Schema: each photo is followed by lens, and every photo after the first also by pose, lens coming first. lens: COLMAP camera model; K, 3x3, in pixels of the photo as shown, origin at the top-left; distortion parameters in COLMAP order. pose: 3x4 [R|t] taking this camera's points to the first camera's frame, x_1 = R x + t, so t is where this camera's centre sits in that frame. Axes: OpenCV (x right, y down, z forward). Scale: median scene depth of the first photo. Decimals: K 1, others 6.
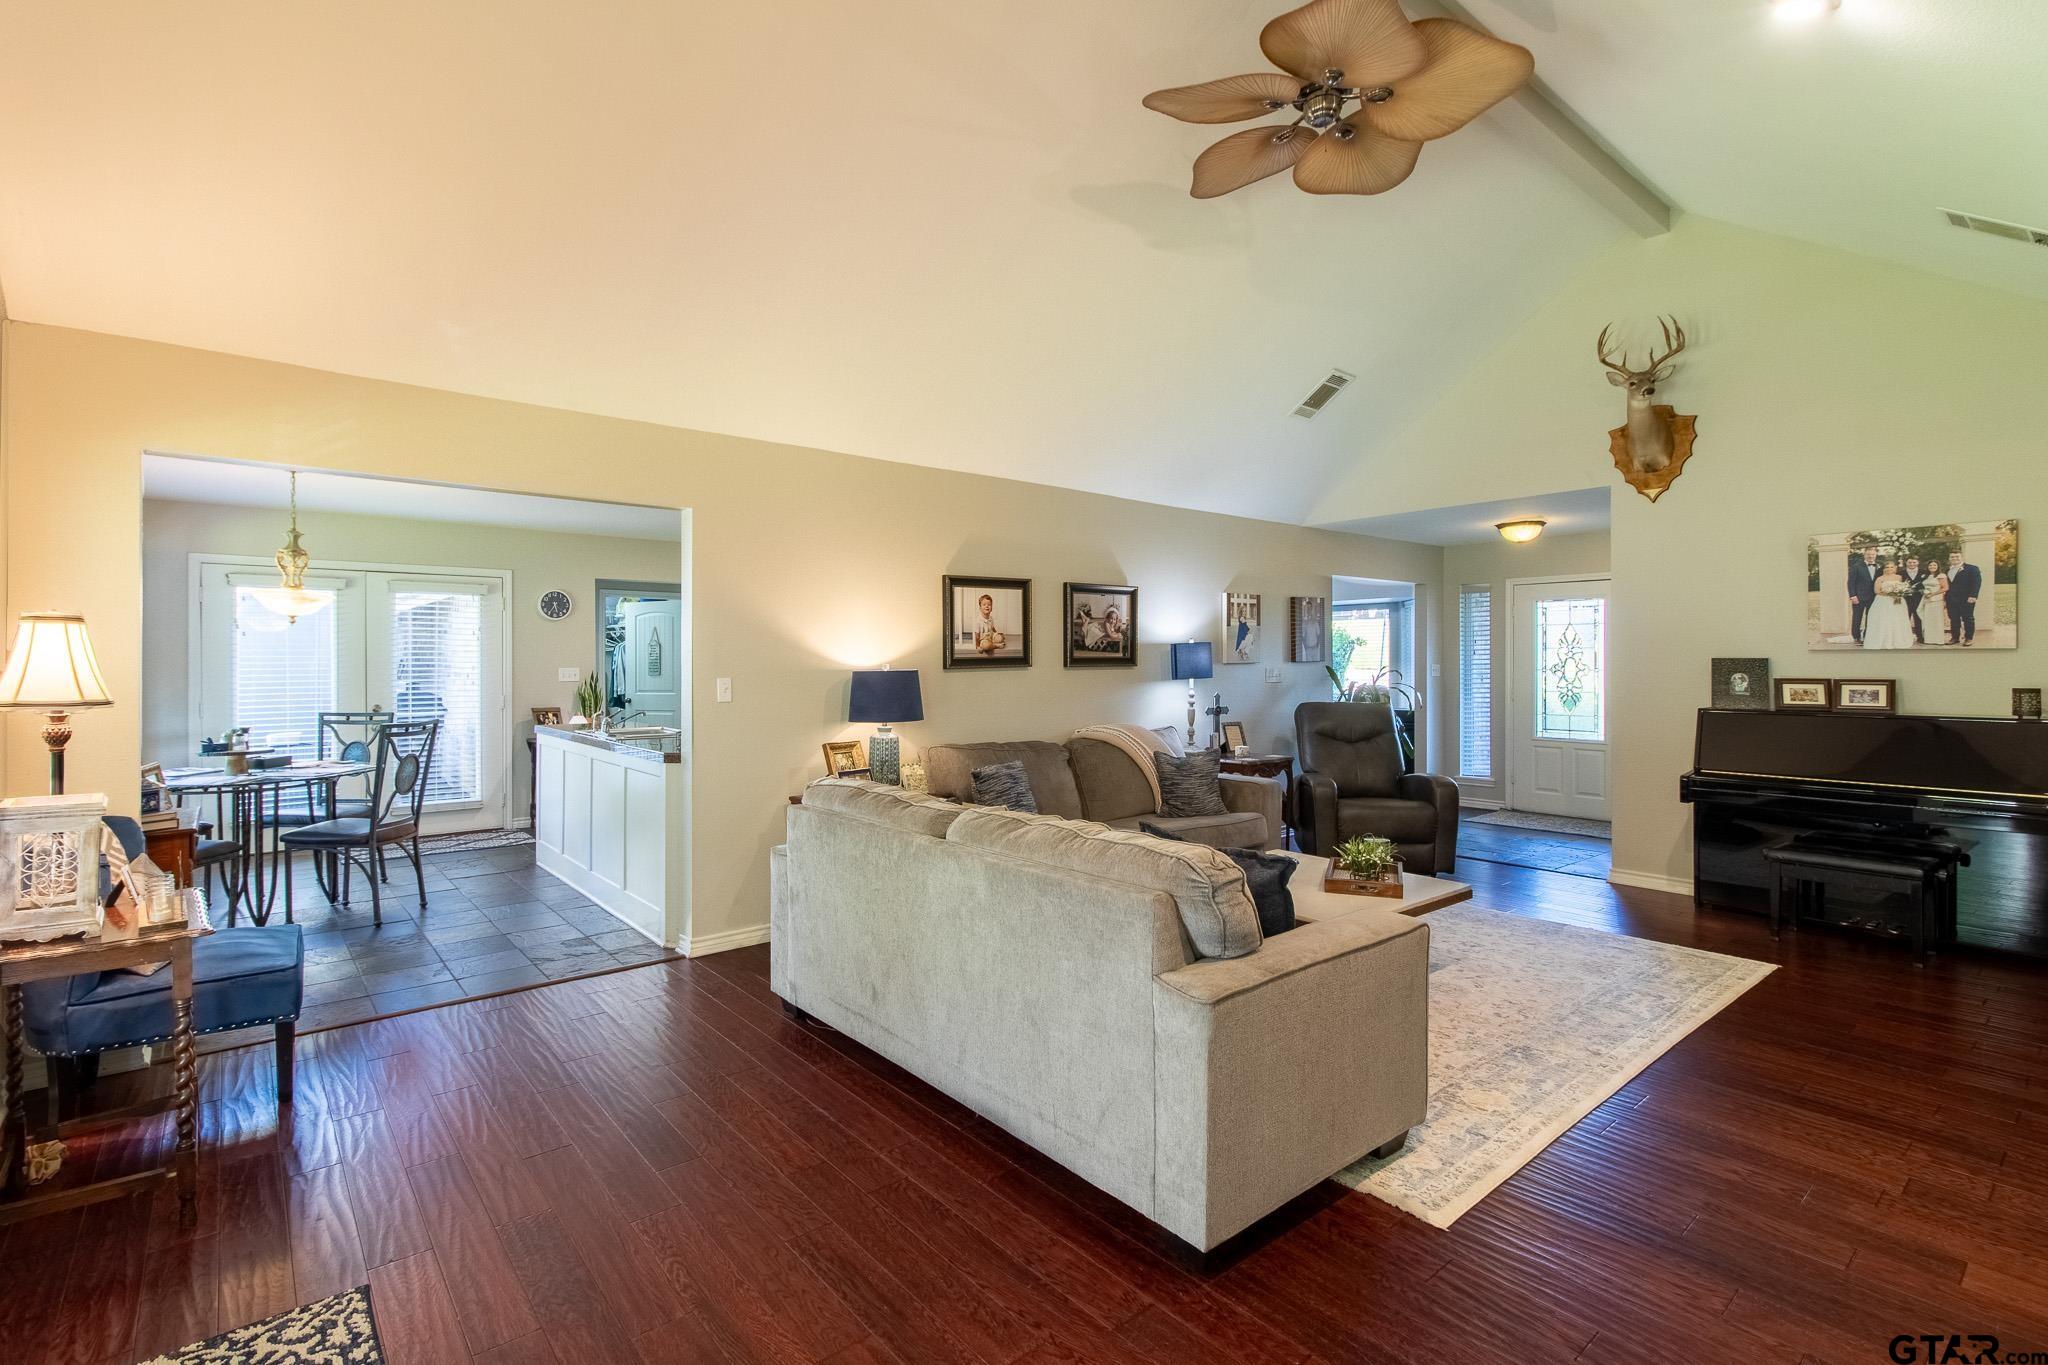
lens RADIAL K [[951.2, 0, 1025.9], [0, 951.2, 662.5], [0, 0, 1]] dist [-0.000785, -0.014736]
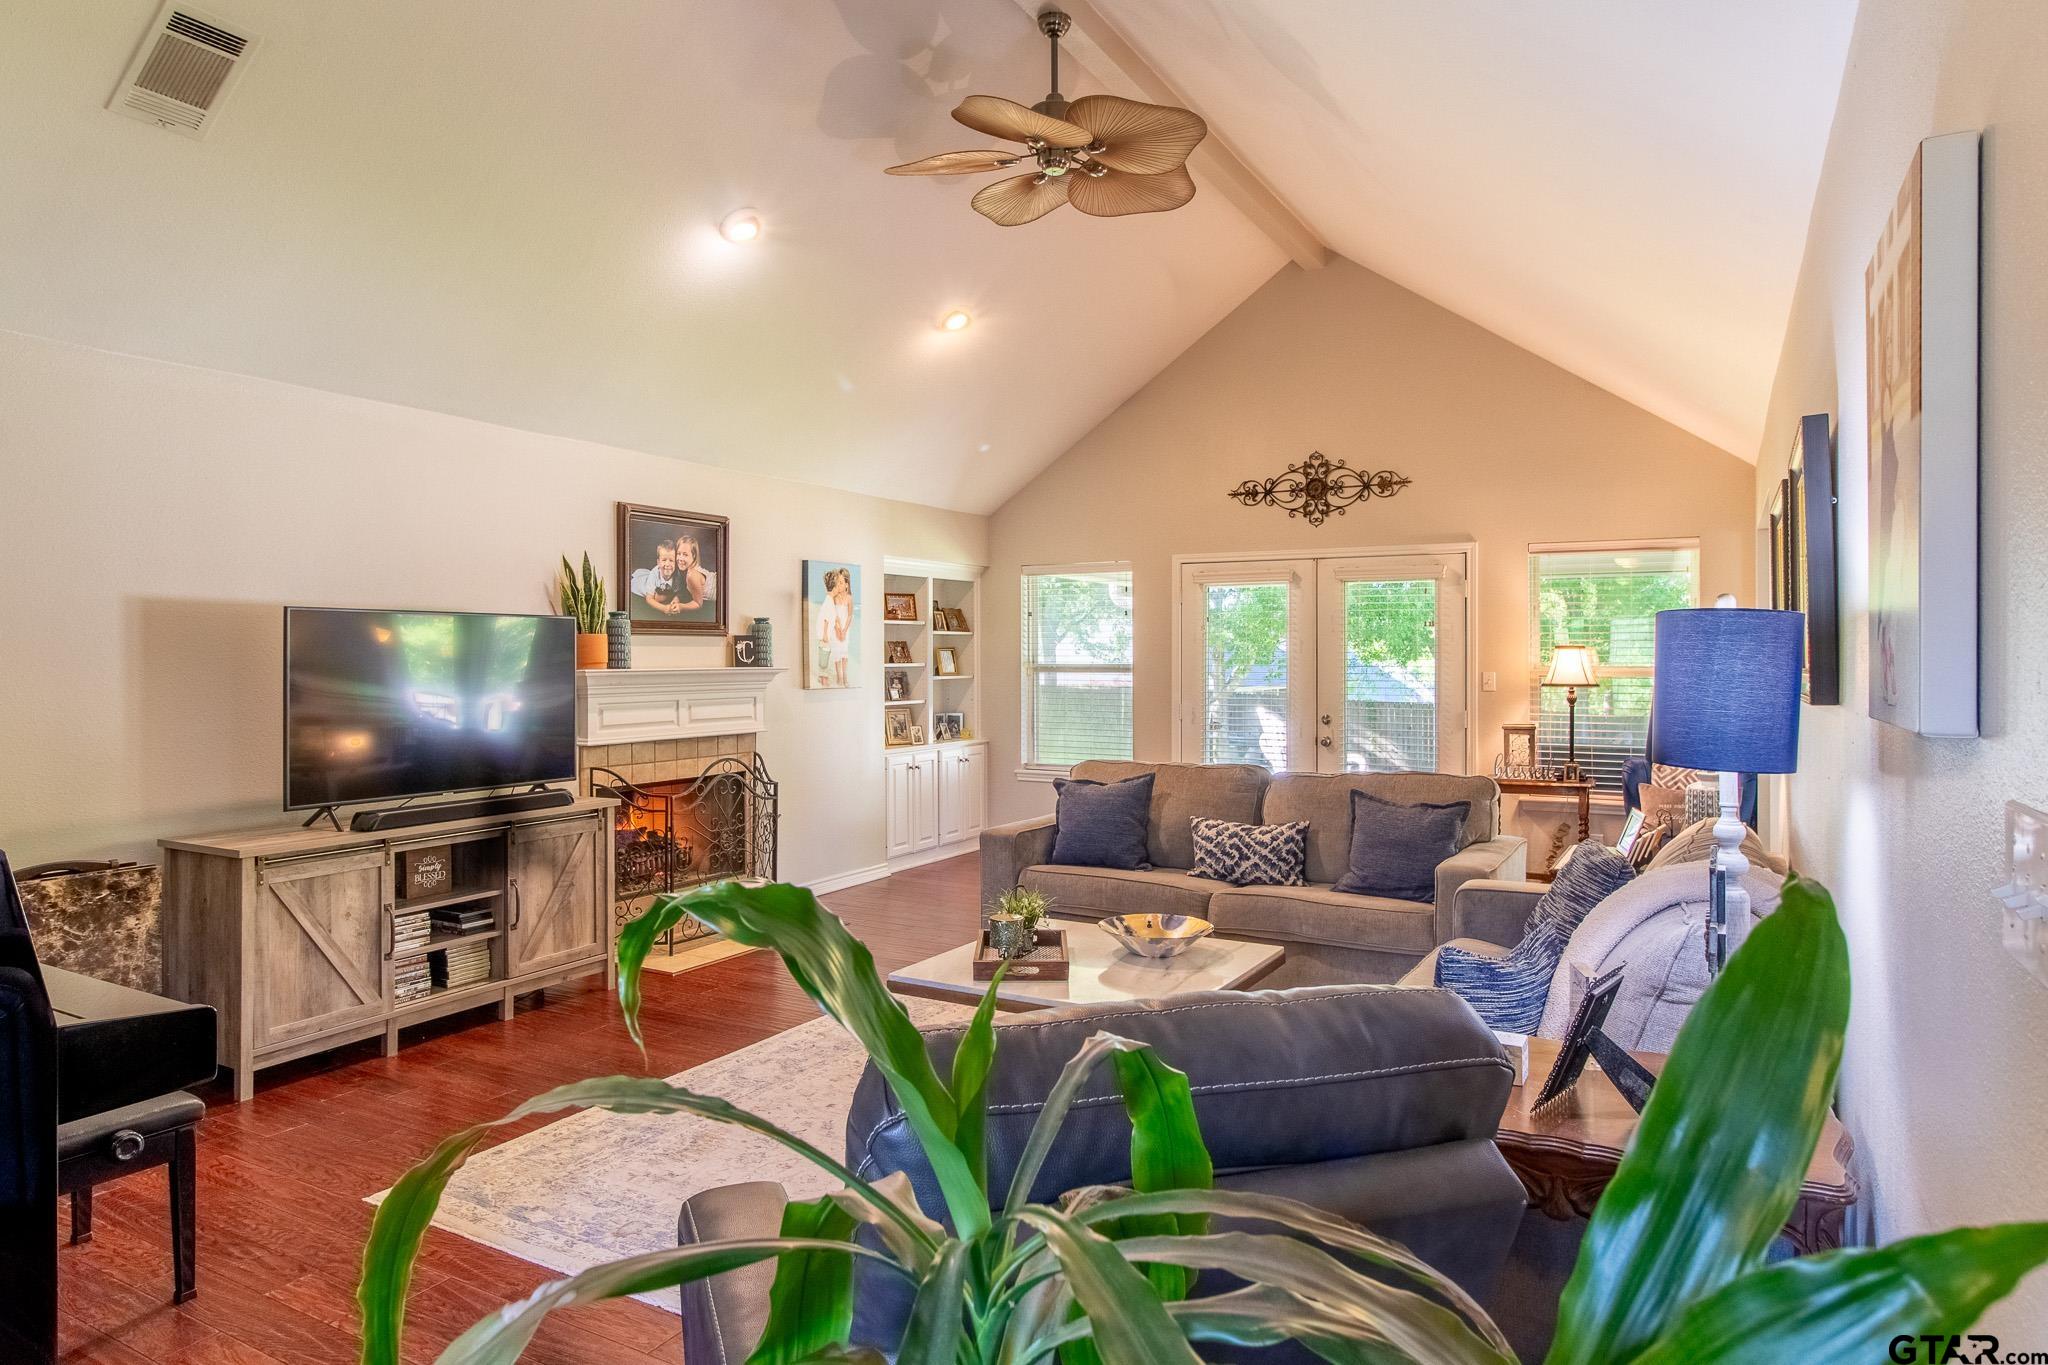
lens RADIAL K [[1233.6, 0, 1024.6], [0, 1233.6, 658.6], [0, 0, 1]] dist [-0.005325, -0.001286]
pose [[-0.934822, 0.003670, -0.355098, 0.603498], [0.003168, 0.999993, 0.001996, -0.013637], [0.355102, 0.000741, -0.934827, 1.642168]]
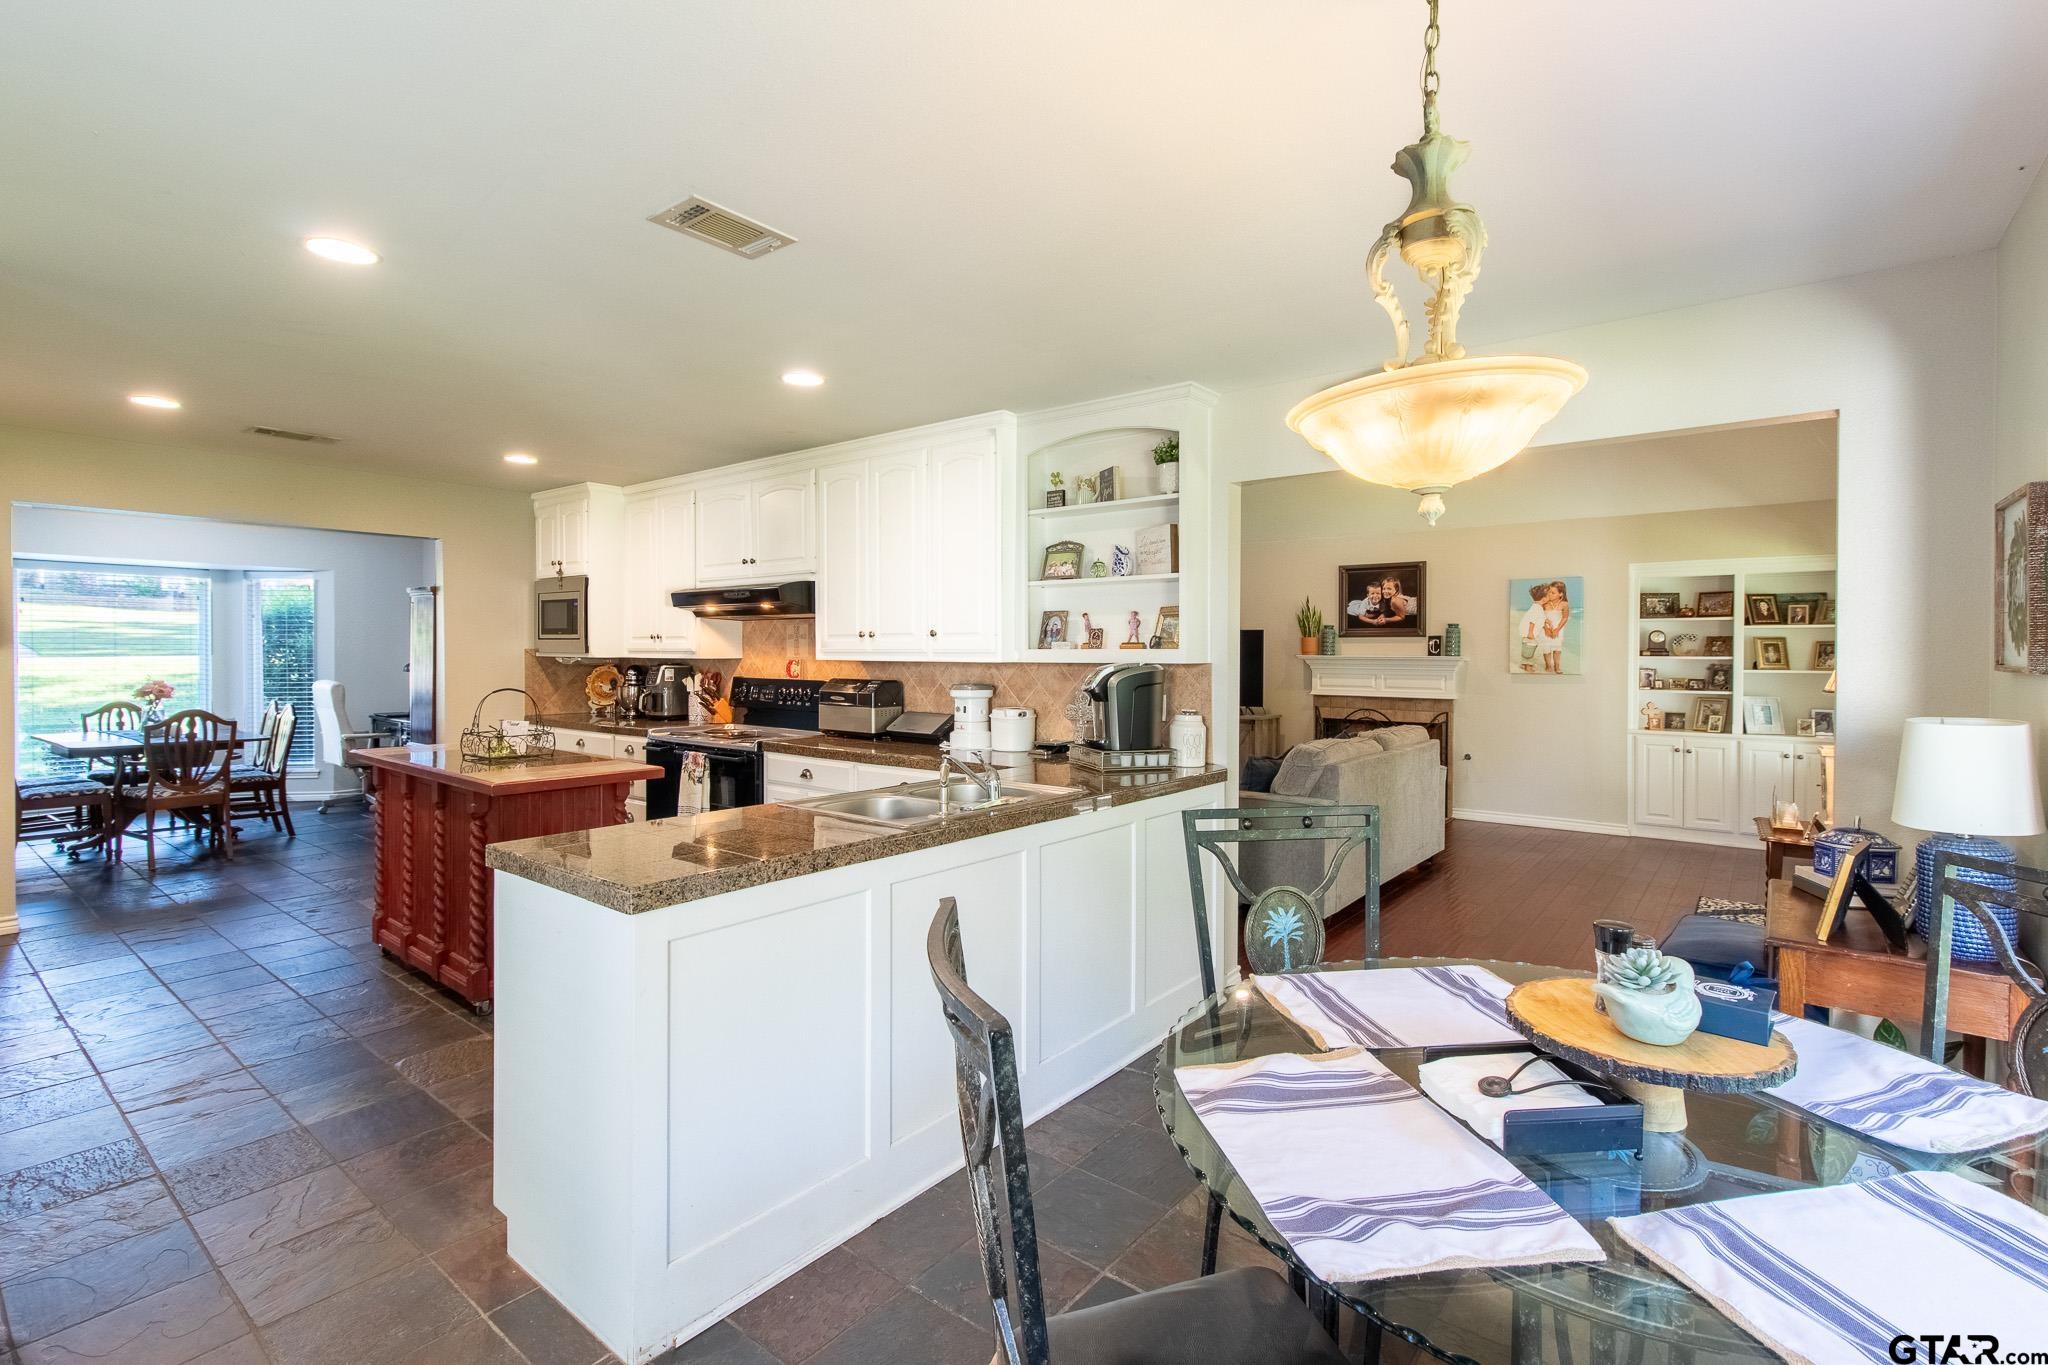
lens RADIAL K [[928.2, 0, 1016.3], [0, 928.2, 664.3], [0, 0, 1]] dist [0.000232, -0.000066]
pose [[-0.198454, -0.011719, 0.980040, -1.062536], [-0.006135, 0.999924, 0.010715, -0.000566], [-0.980091, -0.003886, -0.198511, 1.269142]]
